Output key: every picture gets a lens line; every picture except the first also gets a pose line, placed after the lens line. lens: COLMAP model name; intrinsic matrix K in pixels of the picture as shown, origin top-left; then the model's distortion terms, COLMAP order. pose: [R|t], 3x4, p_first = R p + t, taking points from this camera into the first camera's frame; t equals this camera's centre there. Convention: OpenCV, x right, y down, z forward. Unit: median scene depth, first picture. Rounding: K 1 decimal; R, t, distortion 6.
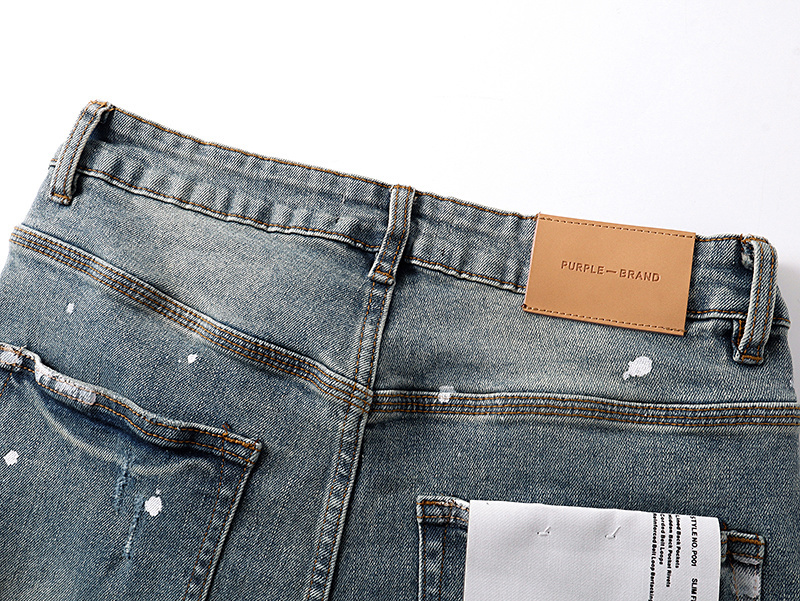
lens RADIAL K [[785.3, 0, 400.0], [0, 785.3, 300.5], [0, 0, 1]] dist [0.003250, -0.000692]
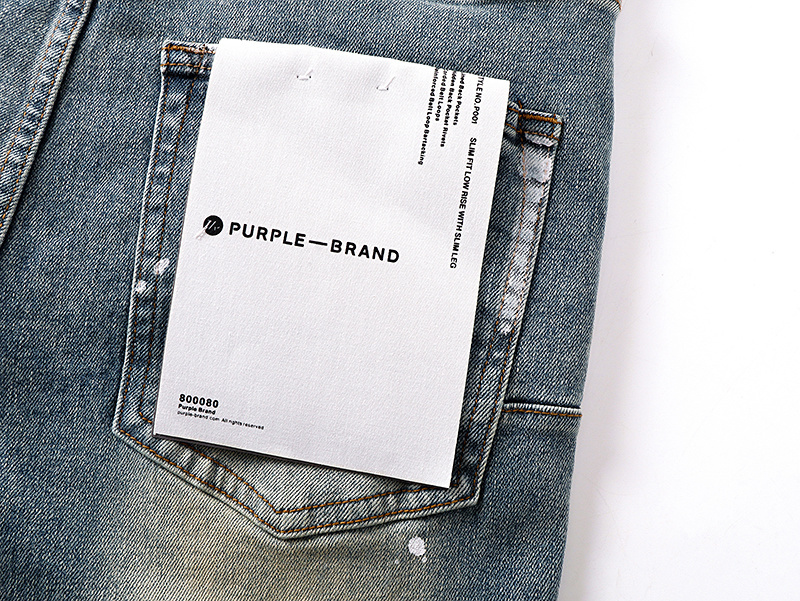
lens RADIAL K [[785.3, 0, 400.0], [0, 785.3, 300.5], [0, 0, 1]] dist [0.003250, -0.000692]
pose [[0.990975, 0.095738, 0.093822, 0.226773], [-0.095702, 0.995398, -0.004895, 0.522835], [-0.093859, -0.004128, 0.995577, 0.161042]]
